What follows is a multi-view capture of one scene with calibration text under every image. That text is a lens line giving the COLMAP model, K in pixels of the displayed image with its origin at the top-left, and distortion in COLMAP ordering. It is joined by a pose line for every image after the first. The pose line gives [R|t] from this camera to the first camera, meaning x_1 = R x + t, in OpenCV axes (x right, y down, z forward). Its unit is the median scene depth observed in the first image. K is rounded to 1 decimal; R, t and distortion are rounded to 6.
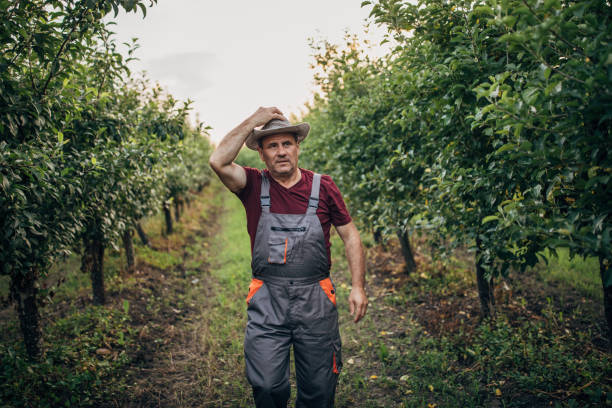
lens RADIAL K [[597.6, 0, 306.0], [0, 597.6, 204.0], [0, 0, 1]] dist [-0.007511, -0.010746]
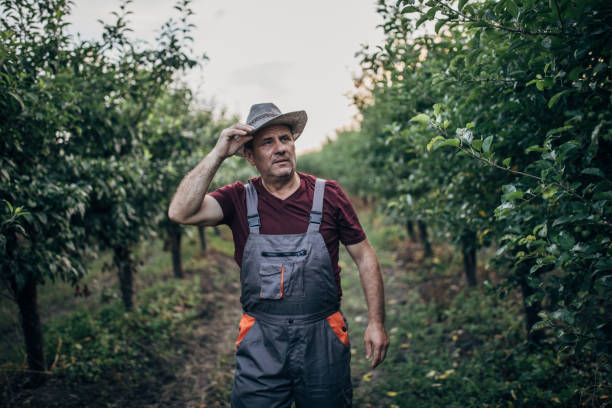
lens RADIAL K [[578.6, 0, 306.0], [0, 578.6, 204.0], [0, 0, 1]] dist [-0.011273, -0.014629]
pose [[0.991523, 0.005585, -0.129814, 0.124983], [-0.006010, 0.999978, -0.002884, 0.013693], [0.129795, 0.003640, 0.991534, -0.280966]]
